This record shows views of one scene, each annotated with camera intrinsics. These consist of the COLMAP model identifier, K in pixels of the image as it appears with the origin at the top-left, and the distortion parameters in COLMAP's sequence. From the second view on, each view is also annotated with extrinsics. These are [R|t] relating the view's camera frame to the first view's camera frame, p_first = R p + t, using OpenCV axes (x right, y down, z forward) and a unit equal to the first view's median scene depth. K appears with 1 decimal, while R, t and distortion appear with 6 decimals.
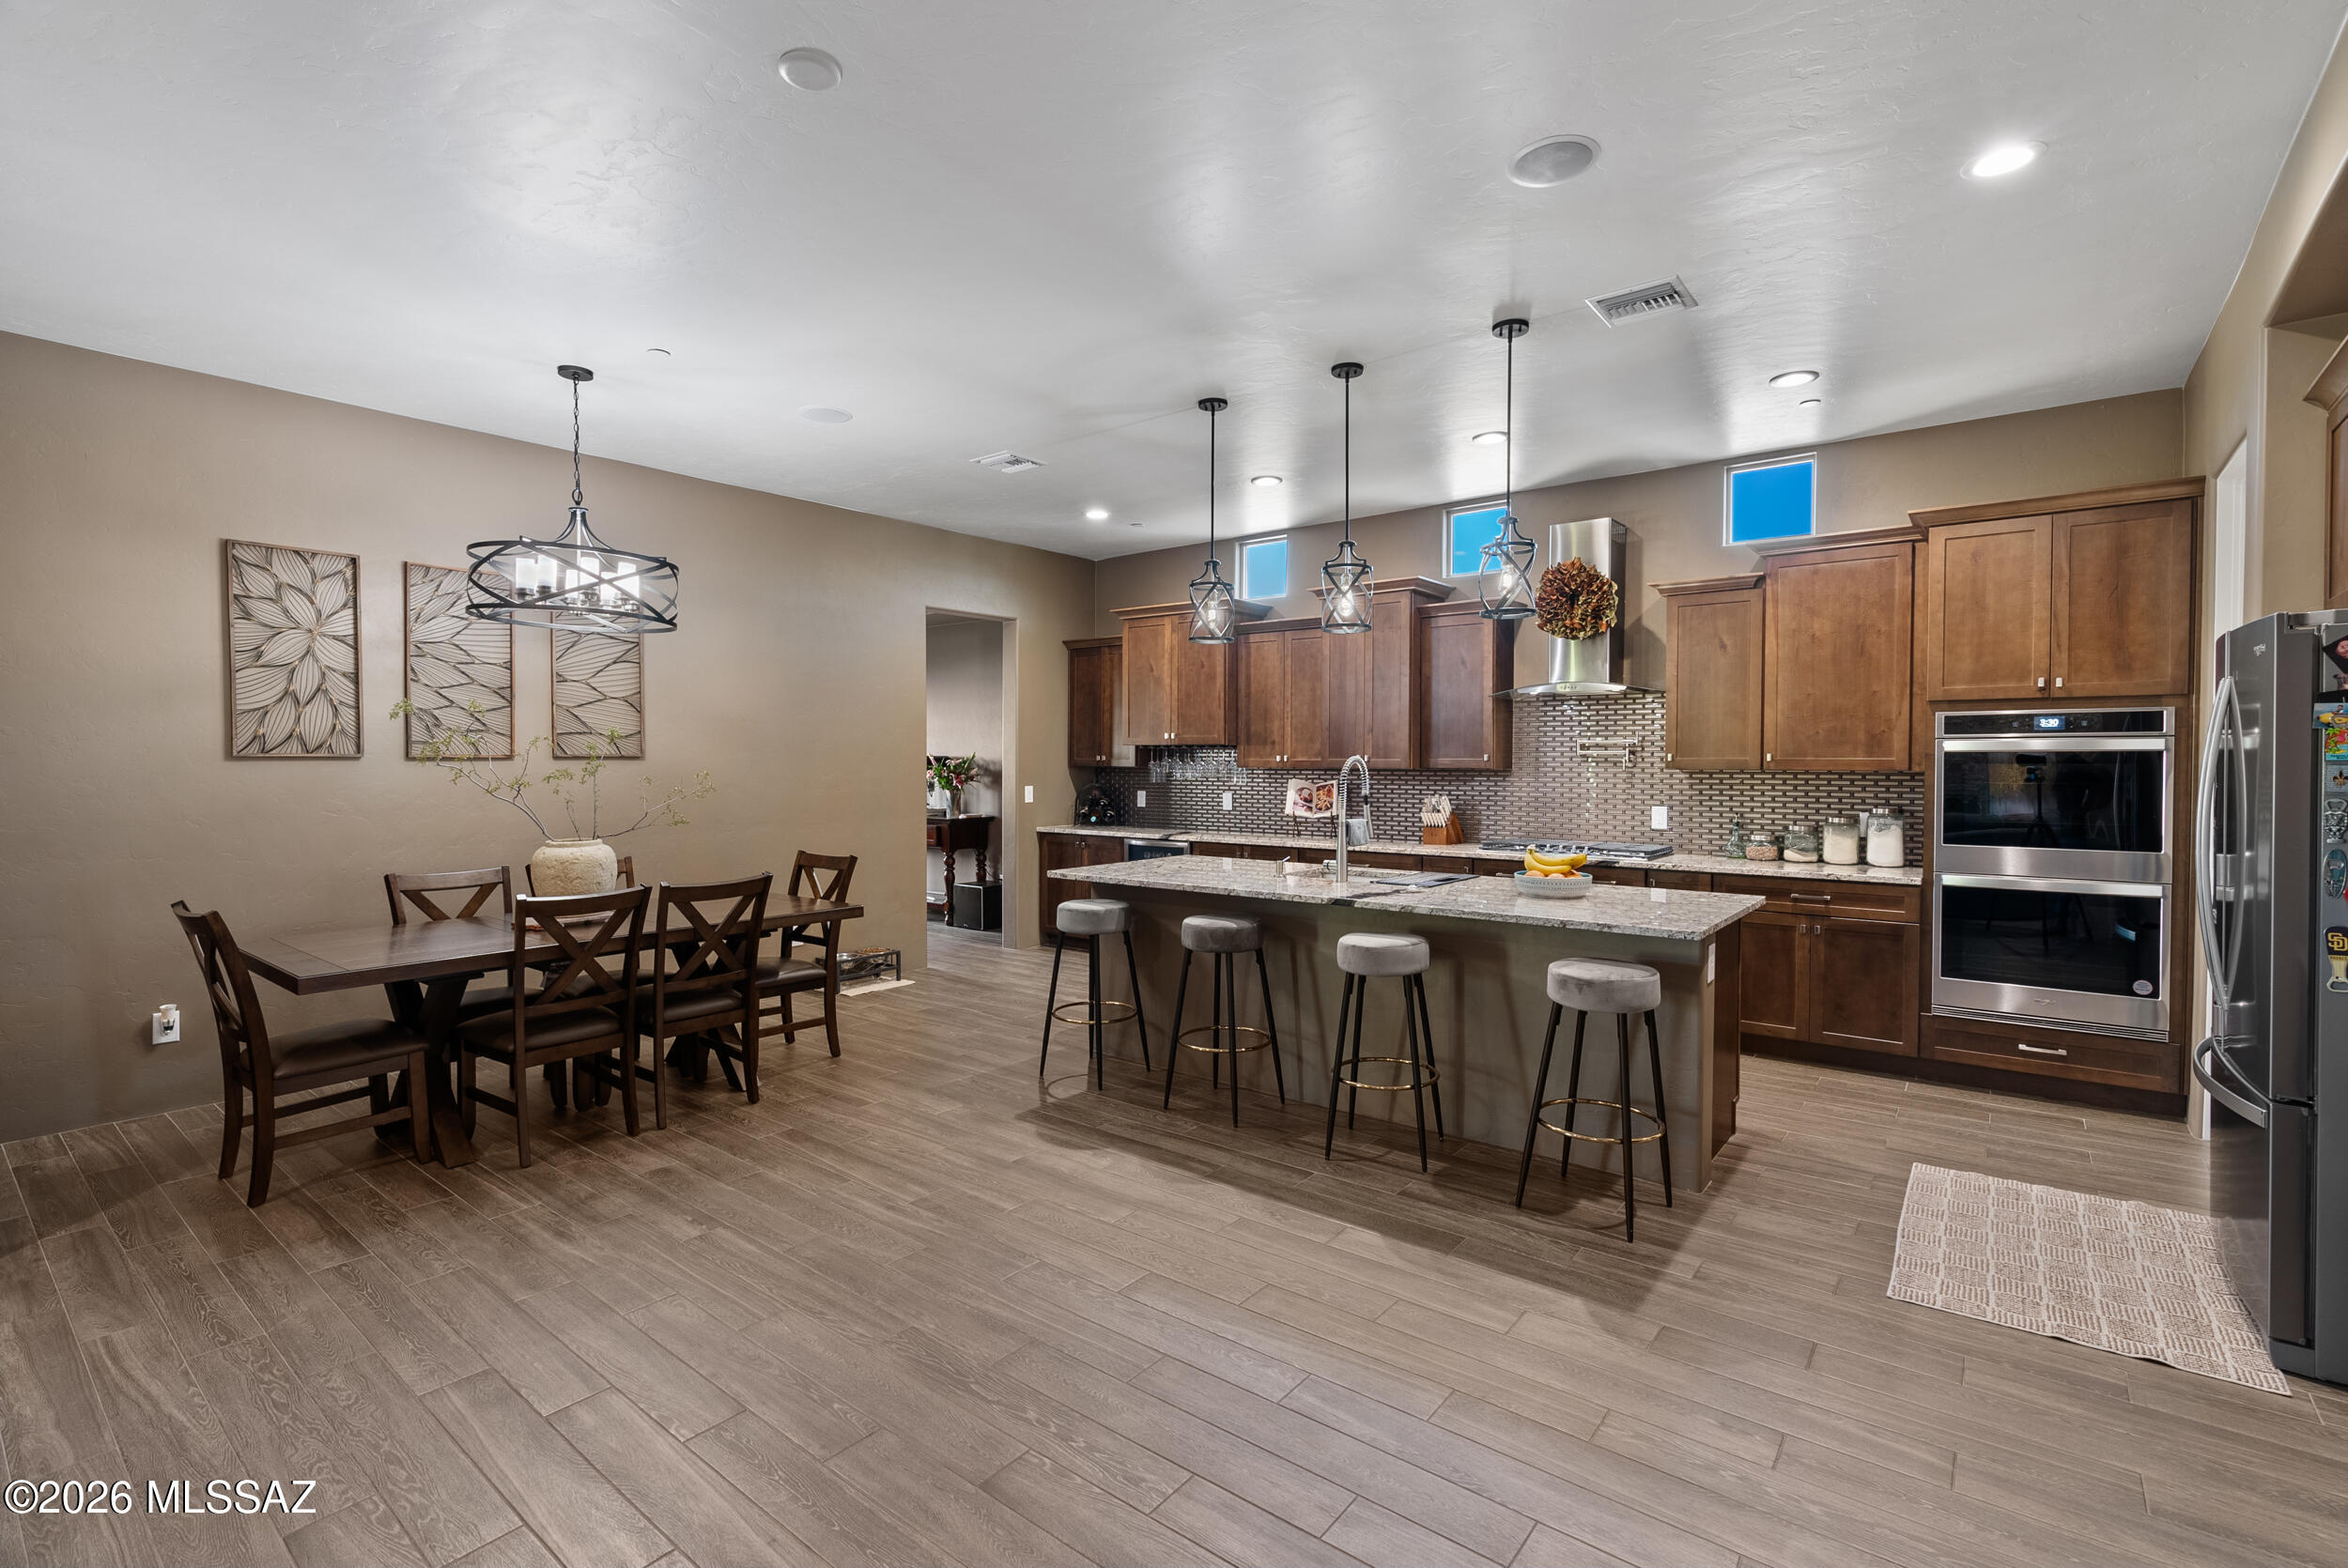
lens RADIAL K [[1070.4, 0, 1191.9], [0, 1070.4, 778.8], [0, 0, 1]] dist [-0.005824, 0.002294]
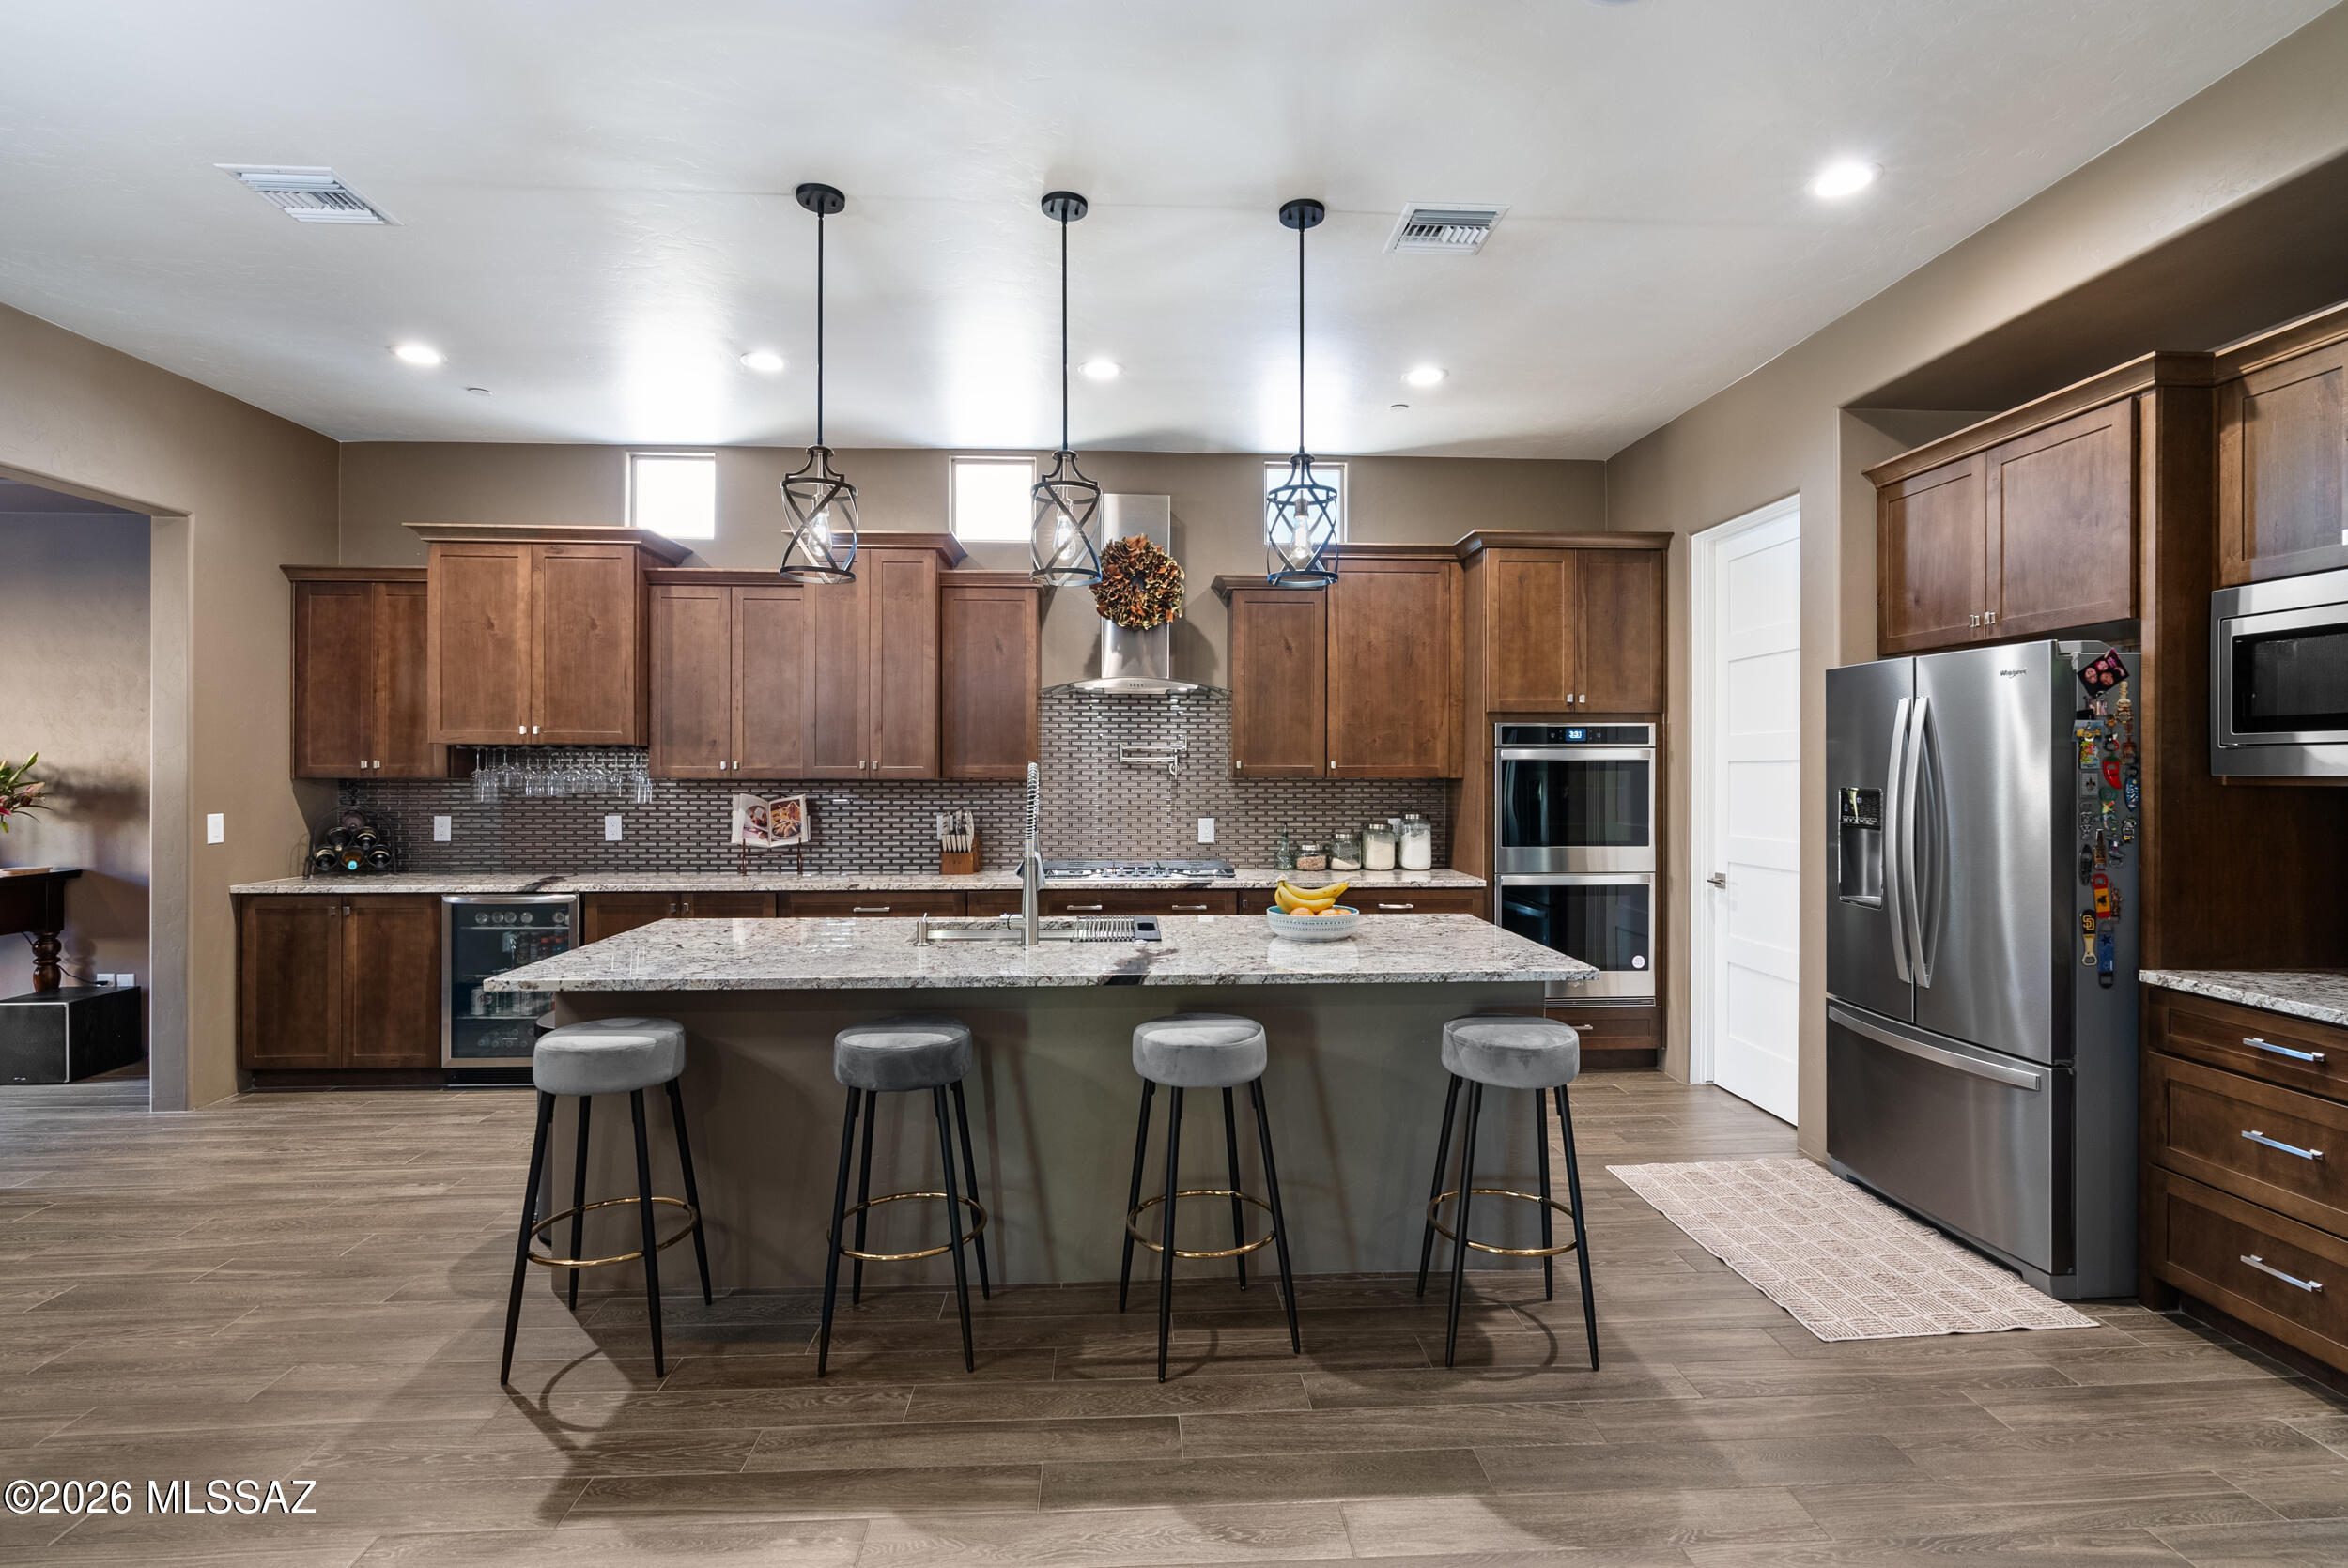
lens RADIAL K [[1070.4, 0, 1167.5], [0, 1070.4, 770.2], [0, 0, 1]] dist [-0.005824, 0.002294]
pose [[0.750441, -0.001893, 0.660935, -0.224442], [0.011408, 0.999884, -0.010088, -0.007362], [-0.660839, 0.015110, 0.750375, 0.377132]]
